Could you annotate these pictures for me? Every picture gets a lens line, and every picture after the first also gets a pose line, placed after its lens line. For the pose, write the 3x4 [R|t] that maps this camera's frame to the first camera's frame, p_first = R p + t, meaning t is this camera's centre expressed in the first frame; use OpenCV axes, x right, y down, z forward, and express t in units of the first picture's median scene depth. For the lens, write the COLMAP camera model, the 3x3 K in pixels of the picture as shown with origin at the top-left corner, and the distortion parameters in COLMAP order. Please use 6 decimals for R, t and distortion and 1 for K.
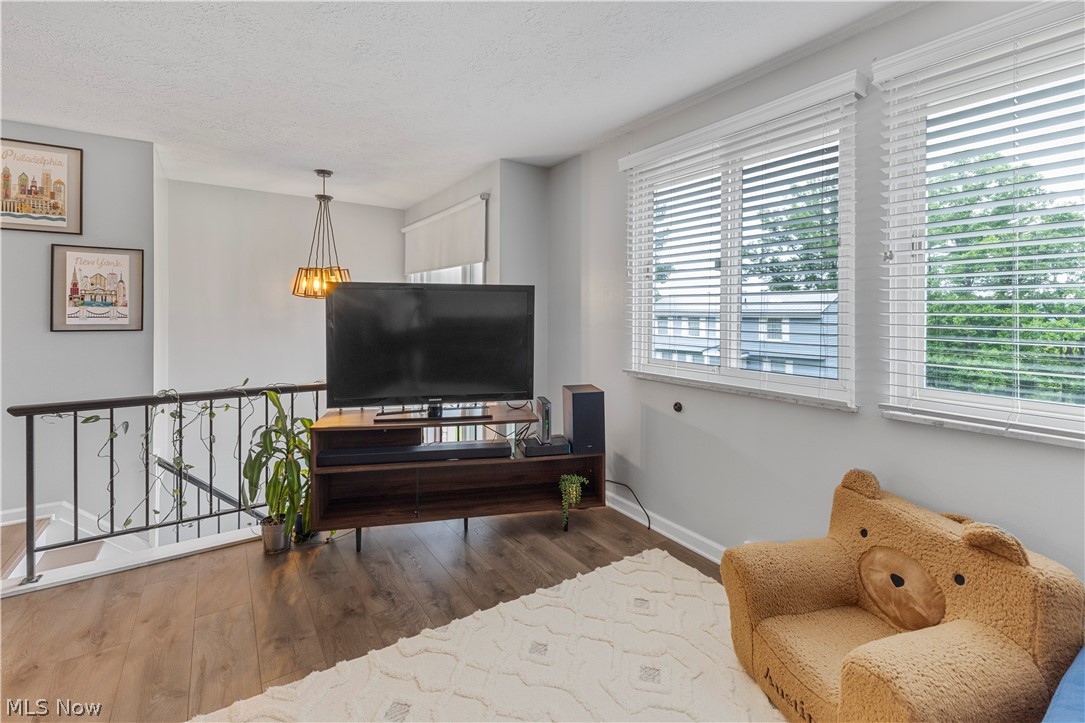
lens RADIAL K [[477.3, 0, 544.6], [0, 477.3, 315.0], [0, 0, 1]] dist [0.009921, -0.004498]
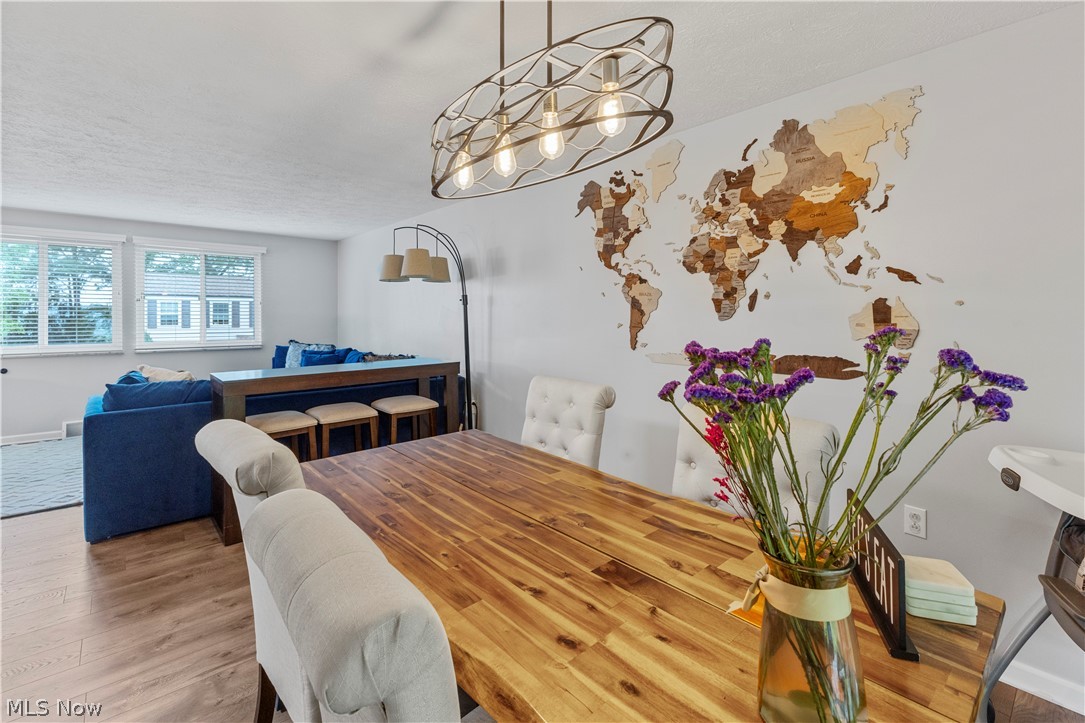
lens RADIAL K [[477.3, 0, 544.6], [0, 477.3, 315.0], [0, 0, 1]] dist [0.009921, -0.004498]
pose [[-0.125783, -0.007027, 0.992033, -1.827351], [0.002318, 0.999970, 0.007377, -0.026912], [-0.992055, 0.003227, -0.125763, -0.819261]]
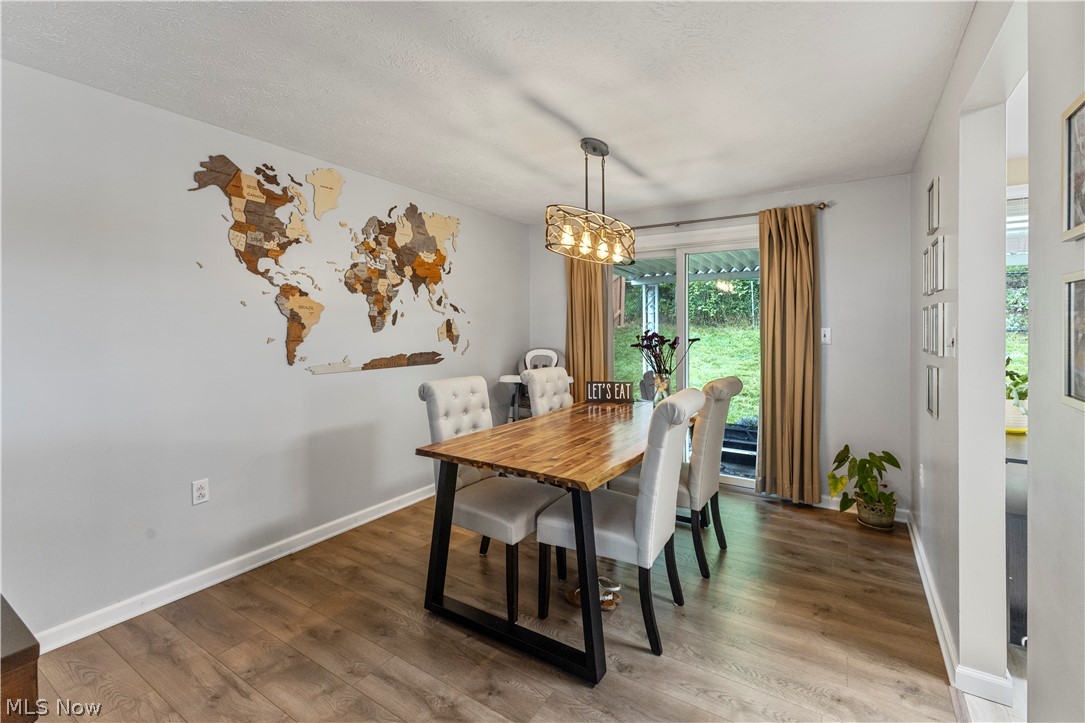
lens RADIAL K [[474.0, 0, 549.7], [0, 474.0, 332.4], [0, 0, 1]] dist [0.002317, 0.000389]
pose [[-0.921283, 0.001119, -0.388891, -0.840009], [-0.003097, 0.999943, 0.010216, -0.021583], [0.388880, 0.010616, -0.921227, 0.043679]]
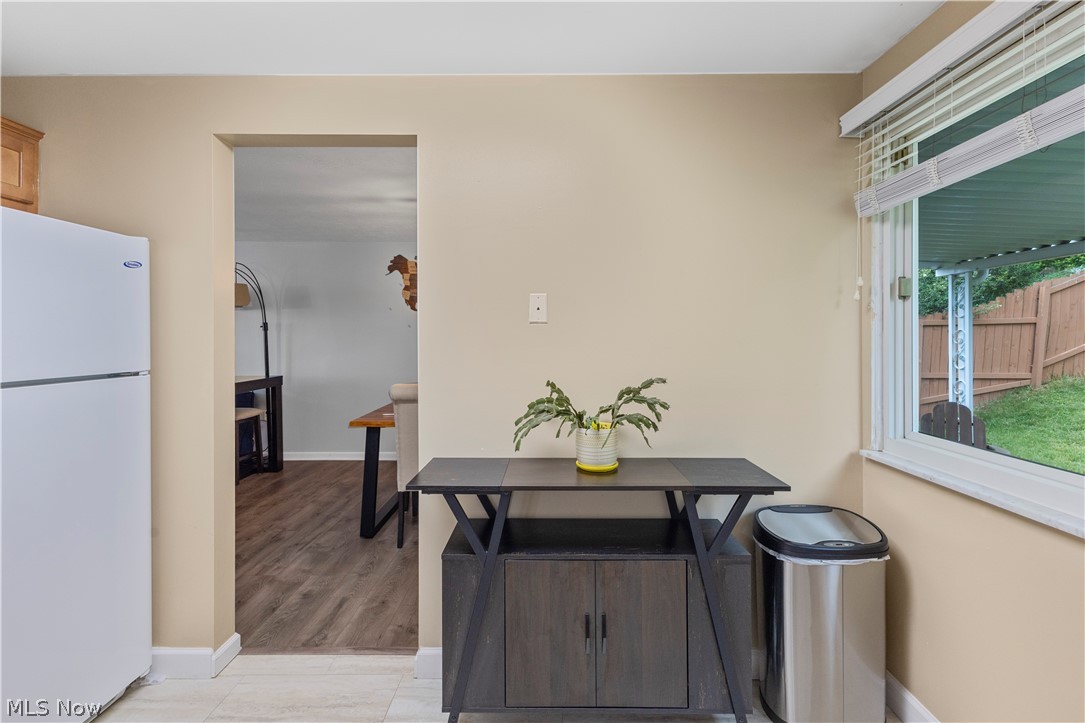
lens RADIAL K [[467.5, 0, 543.2], [0, 467.5, 349.7], [0, 0, 1]] dist [0.006311, -0.000227]
pose [[-0.819872, -0.014366, 0.572366, -2.205430], [-0.001545, 0.999737, 0.022879, -0.018440], [-0.572545, 0.017873, -0.819679, 0.155533]]
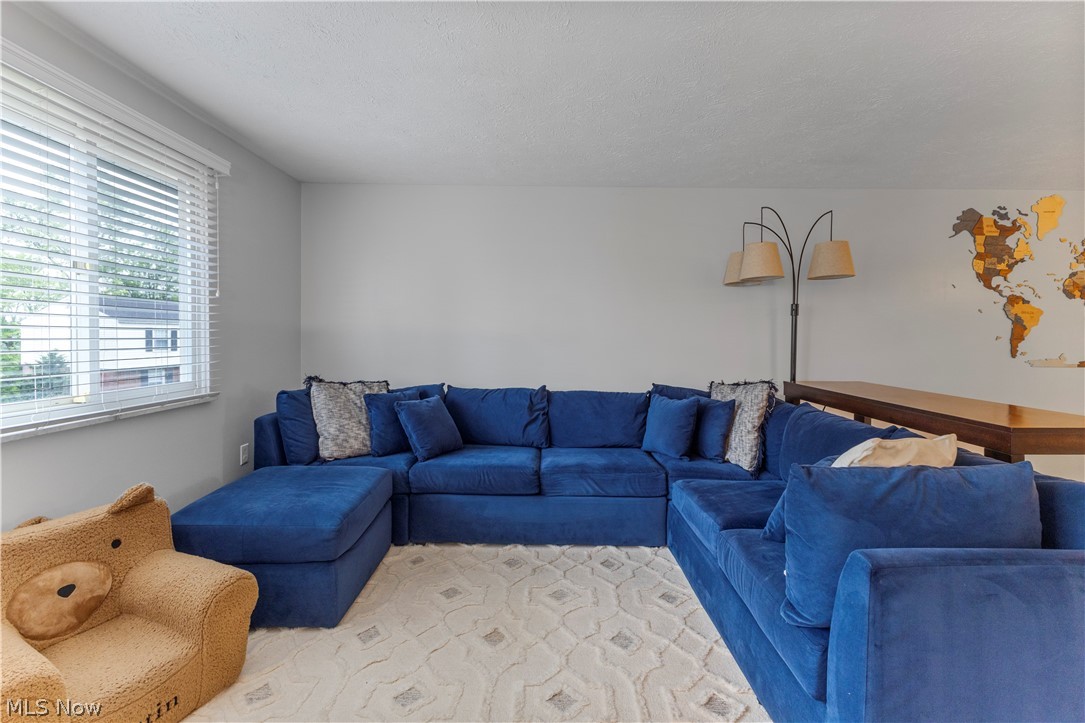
lens RADIAL K [[472.0, 0, 545.1], [0, 472.0, 341.5], [0, 0, 1]] dist [0.005243, -0.000877]
pose [[-0.821541, -0.019888, 0.569802, -0.382065], [-0.009311, 0.999726, 0.021469, 0.000856], [-0.570073, 0.012332, -0.821501, 0.736424]]
